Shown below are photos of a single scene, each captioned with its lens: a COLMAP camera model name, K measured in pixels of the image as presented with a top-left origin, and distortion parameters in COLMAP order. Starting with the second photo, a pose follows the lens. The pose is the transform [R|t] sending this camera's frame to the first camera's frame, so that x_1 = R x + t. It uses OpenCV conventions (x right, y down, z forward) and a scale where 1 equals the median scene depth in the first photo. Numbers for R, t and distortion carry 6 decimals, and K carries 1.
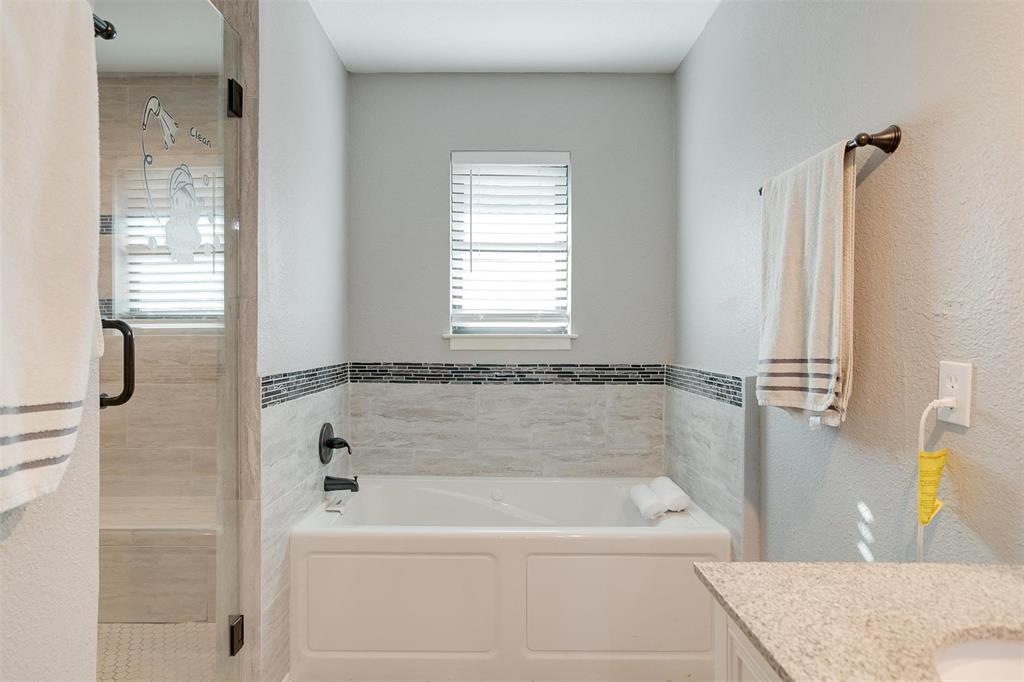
lens RADIAL K [[595.3, 0, 495.4], [0, 595.3, 338.4], [0, 0, 1]] dist [-0.001142, 0.000110]
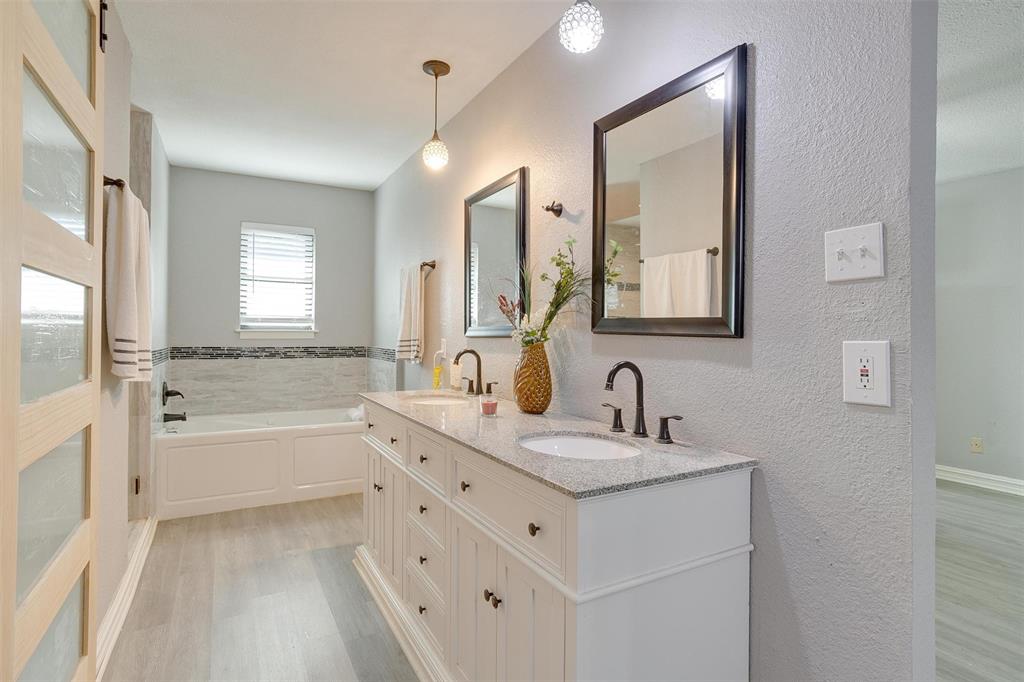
lens RADIAL K [[515.4, 0, 503.7], [0, 515.4, 331.1], [0, 0, 1]] dist [-0.052751, 0.027557]
pose [[0.876485, 0.004894, 0.481404, -0.115822], [-0.001904, 0.999976, -0.006699, 0.005441], [-0.481425, 0.004955, 0.876473, -0.628430]]
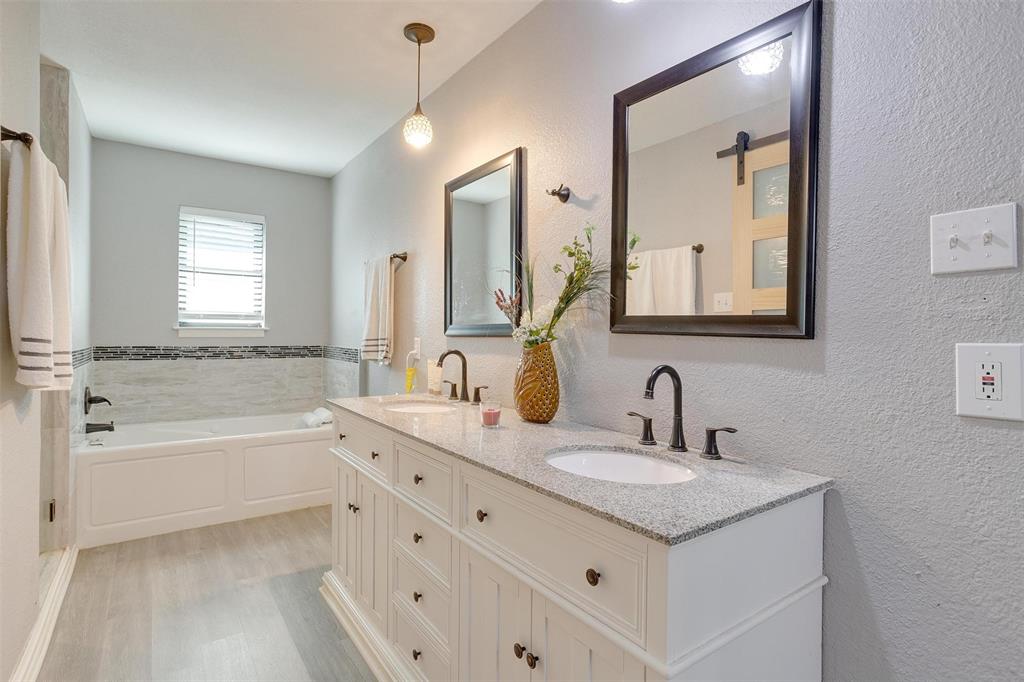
lens RADIAL K [[511.4, 0, 503.9], [0, 511.4, 334.4], [0, 0, 1]] dist [-0.046435, 0.025890]
pose [[0.820068, 0.003190, 0.572258, -0.130411], [-0.005235, 0.999984, 0.001928, 0.005042], [-0.572243, -0.004576, 0.820071, -0.519246]]
